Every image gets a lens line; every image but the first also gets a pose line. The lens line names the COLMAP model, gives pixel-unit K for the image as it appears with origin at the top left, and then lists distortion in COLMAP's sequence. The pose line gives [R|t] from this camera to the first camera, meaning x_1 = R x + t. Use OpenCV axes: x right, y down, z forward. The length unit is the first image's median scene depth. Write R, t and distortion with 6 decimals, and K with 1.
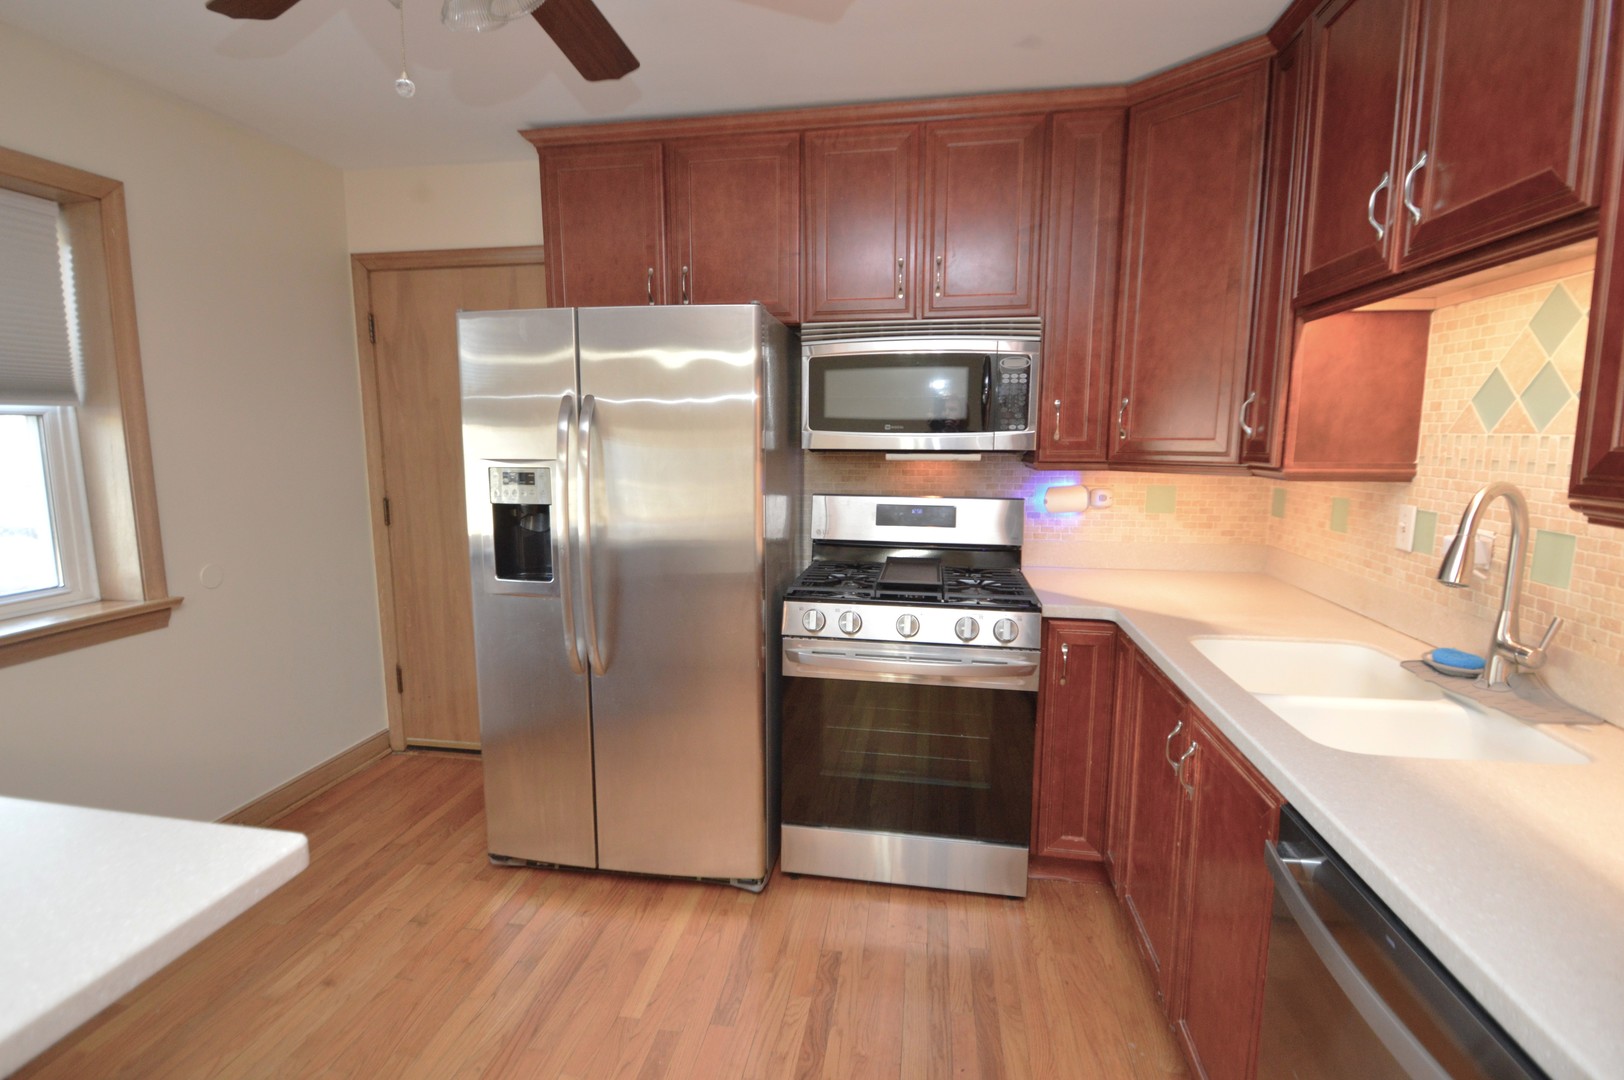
lens RADIAL K [[785.5, 0, 793.9], [0, 785.5, 550.1], [0, 0, 1]] dist [0.004077, -0.013870]
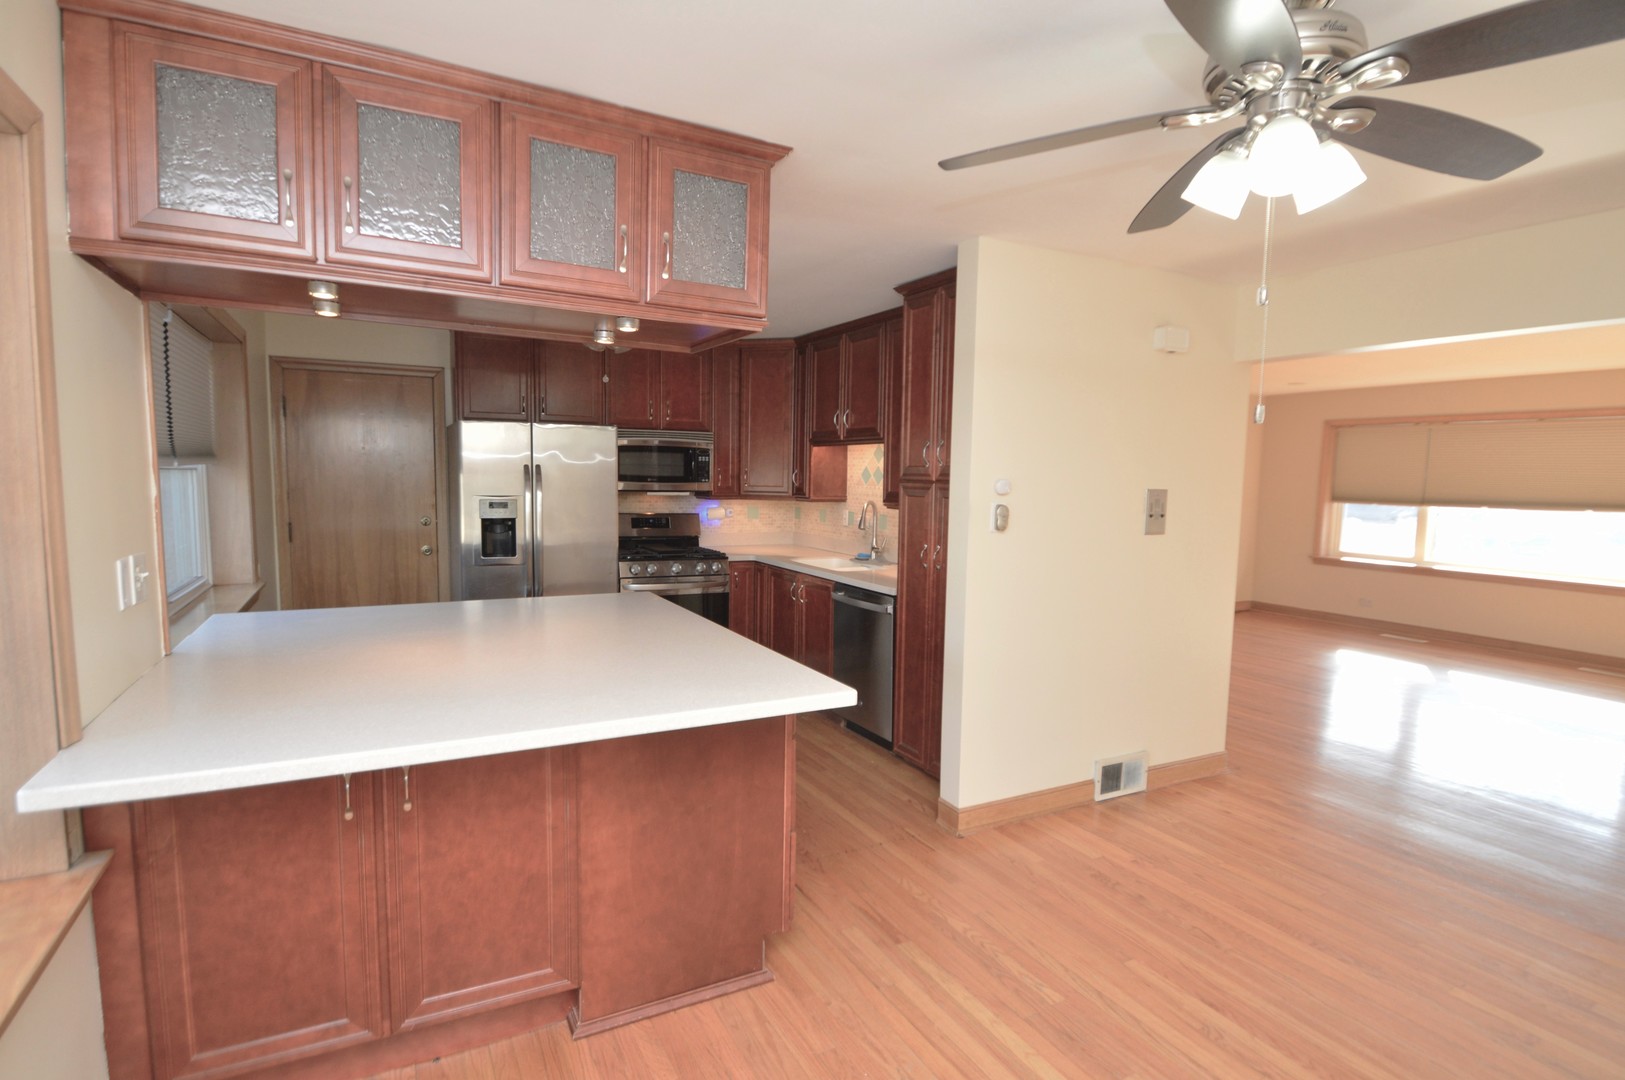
lens RADIAL K [[810.3, 0, 802.1], [0, 810.3, 545.6], [0, 0, 1]] dist [-0.001954, -0.000334]
pose [[0.790520, -0.041372, 0.611037, -0.968326], [0.072347, 0.997038, -0.026090, 0.115148], [-0.608148, 0.064831, 0.791172, -1.038087]]
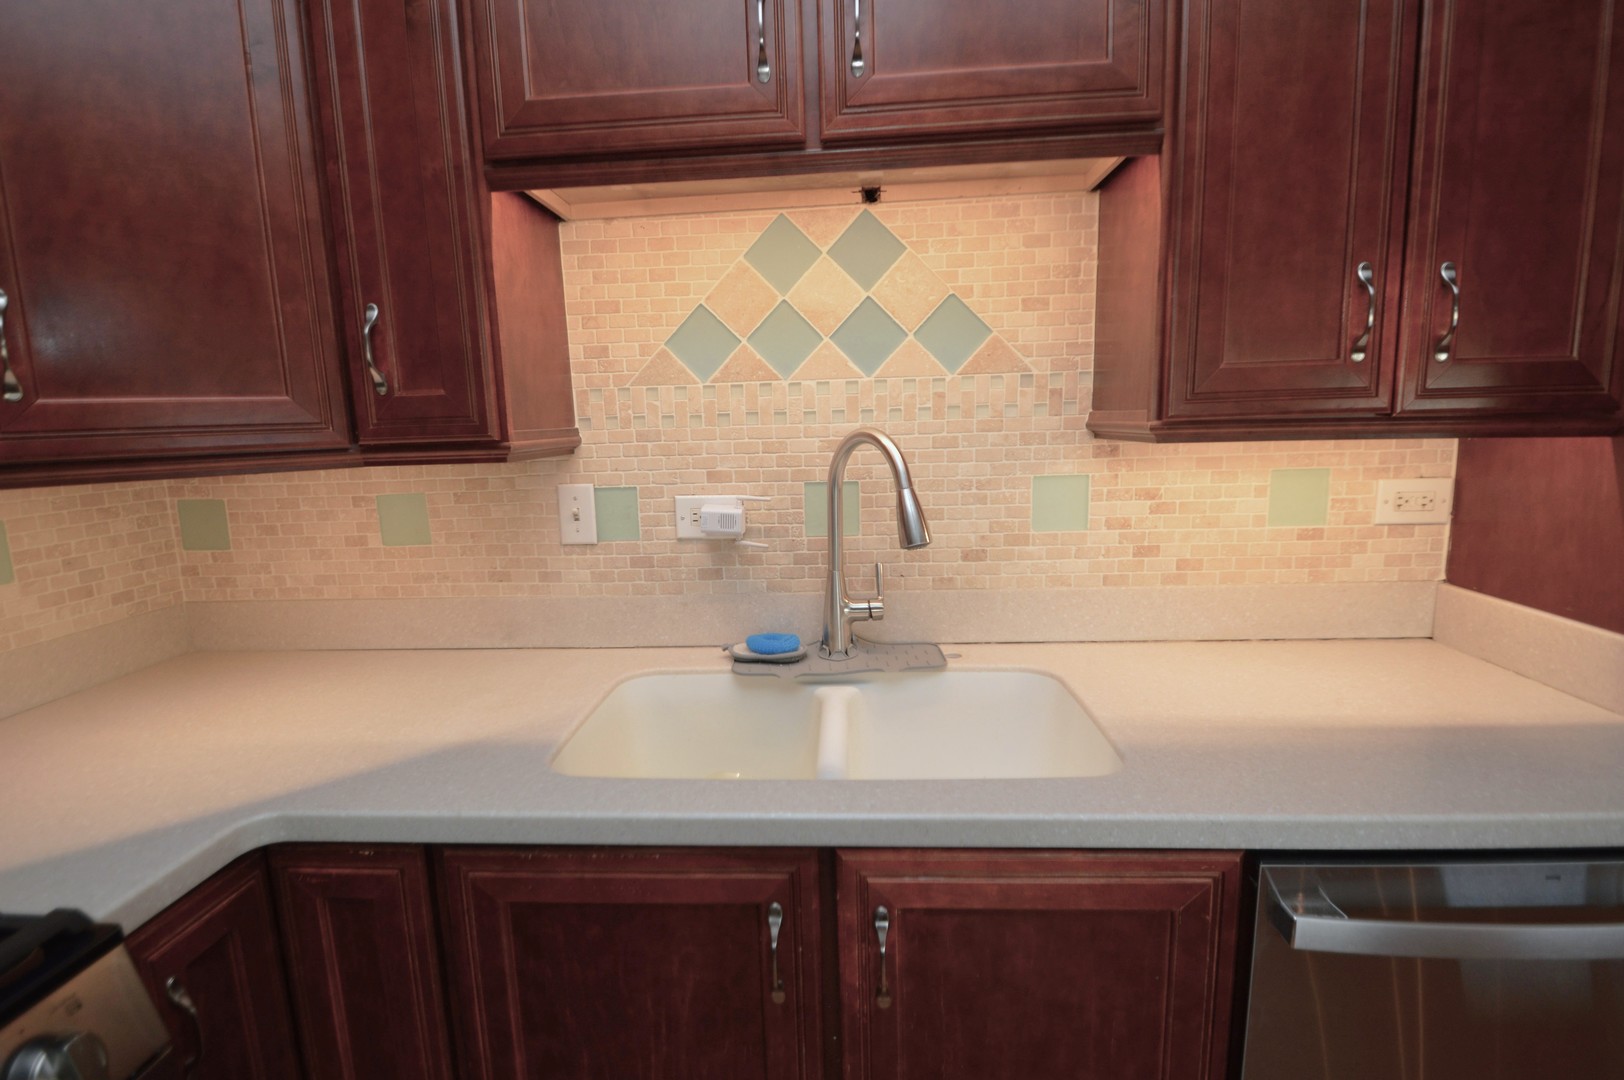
lens RADIAL K [[785.5, 0, 793.9], [0, 785.5, 550.1], [0, 0, 1]] dist [0.004077, -0.013870]
pose [[-0.103511, -0.157686, 0.982049, 0.006692], [0.177912, 0.968494, 0.174262, -0.074052], [-0.978587, 0.192756, -0.072196, 0.705047]]
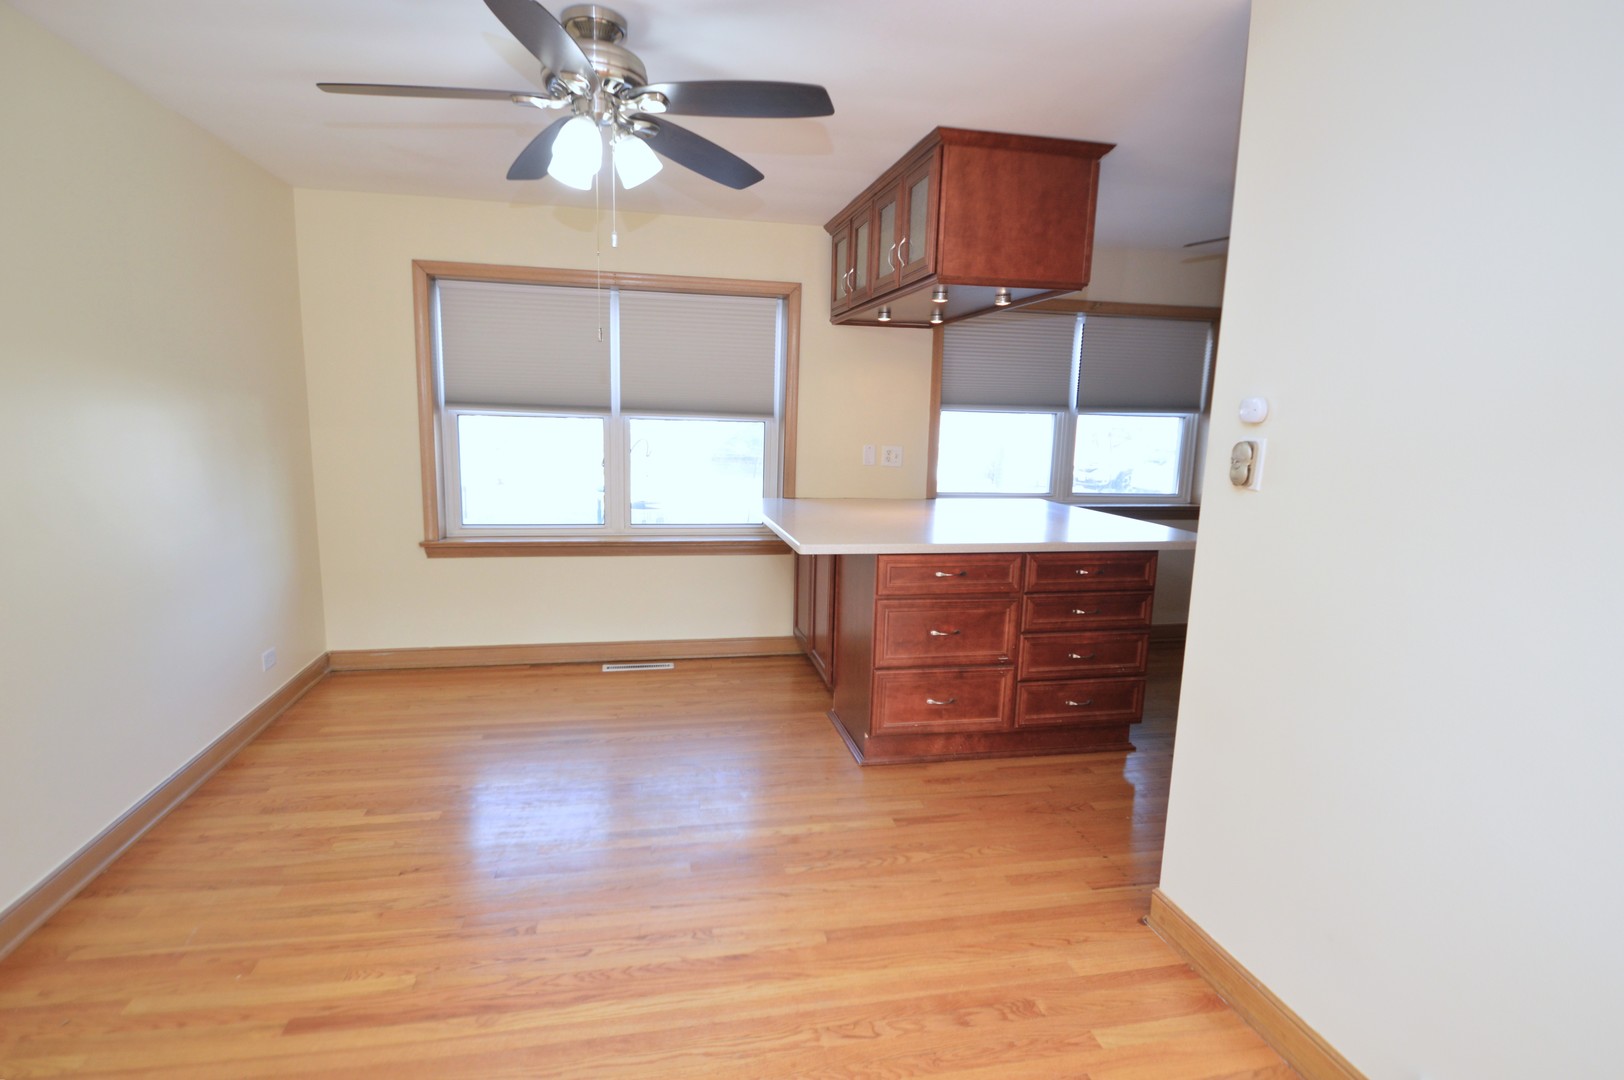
lens RADIAL K [[785.5, 0, 793.9], [0, 785.5, 550.1], [0, 0, 1]] dist [0.004077, -0.013870]
pose [[0.367197, 0.162713, -0.915801, 0.744221], [-0.157602, 0.981228, 0.111146, 0.125270], [0.916694, 0.103520, 0.385948, -0.854190]]
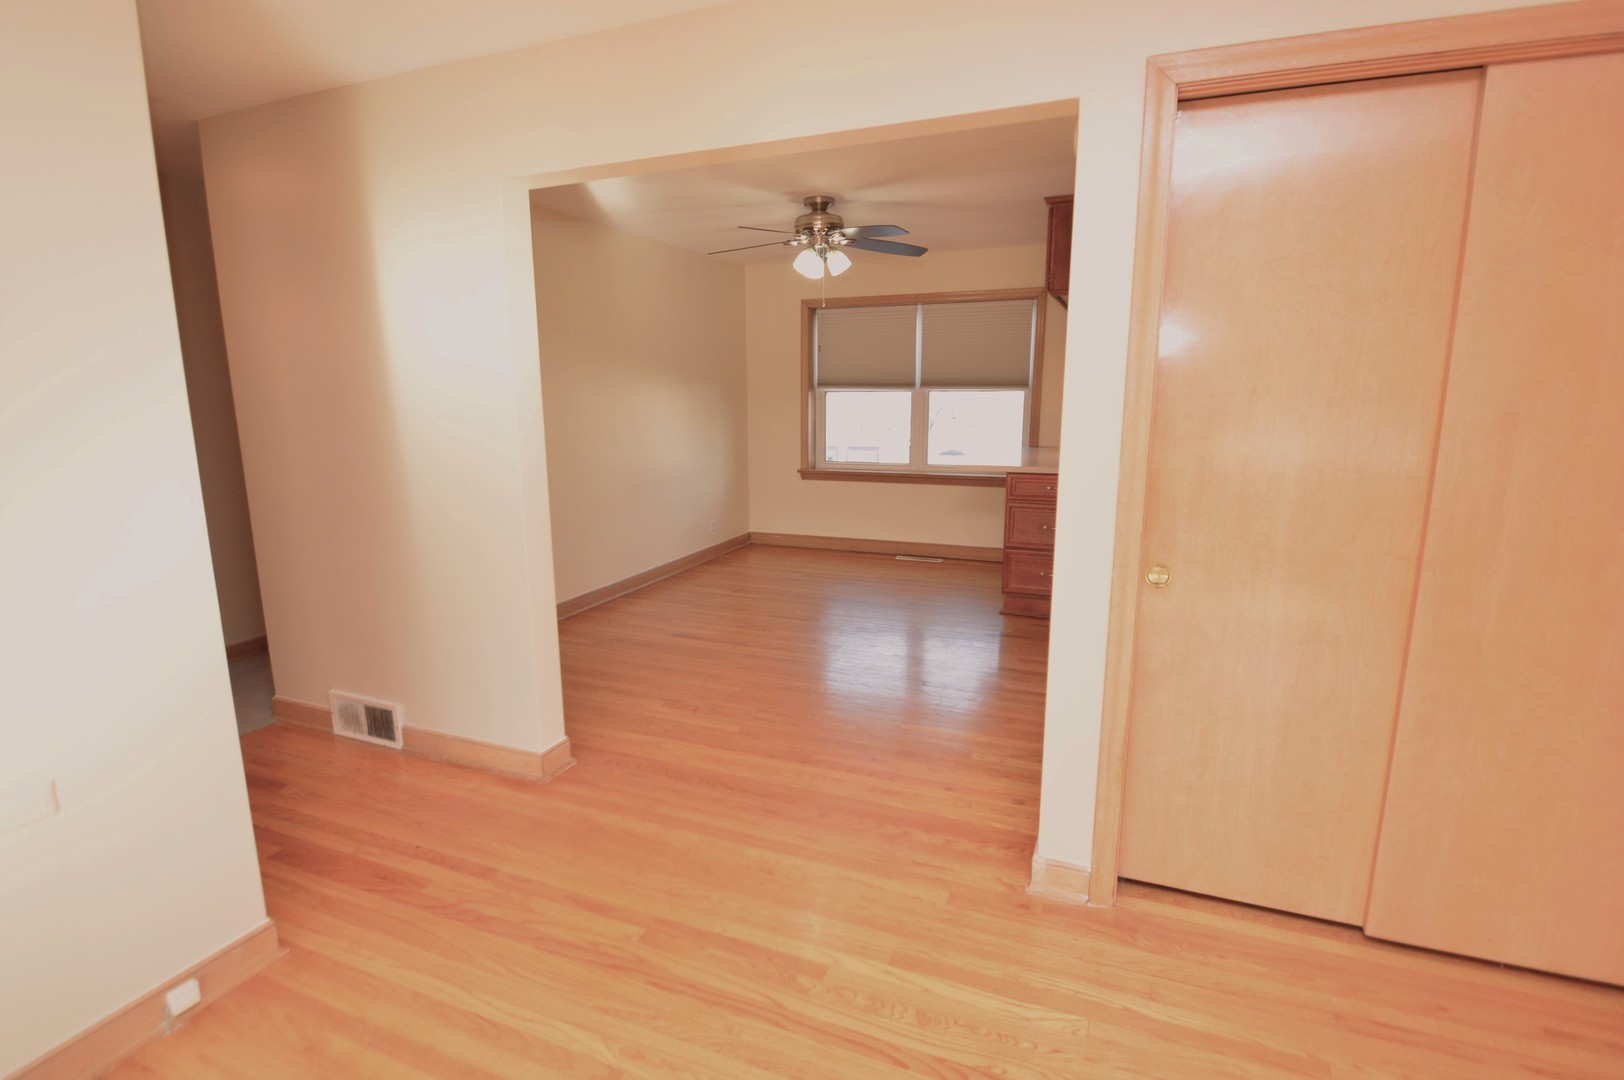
lens RADIAL K [[796.0, 0, 794.2], [0, 796.0, 549.3], [0, 0, 1]] dist [0.002322, -0.014690]
pose [[-0.225338, 0.192675, -0.955039, 1.720866], [-0.134282, 0.964753, 0.226318, 0.052657], [0.964982, 0.179243, -0.191523, -0.332288]]
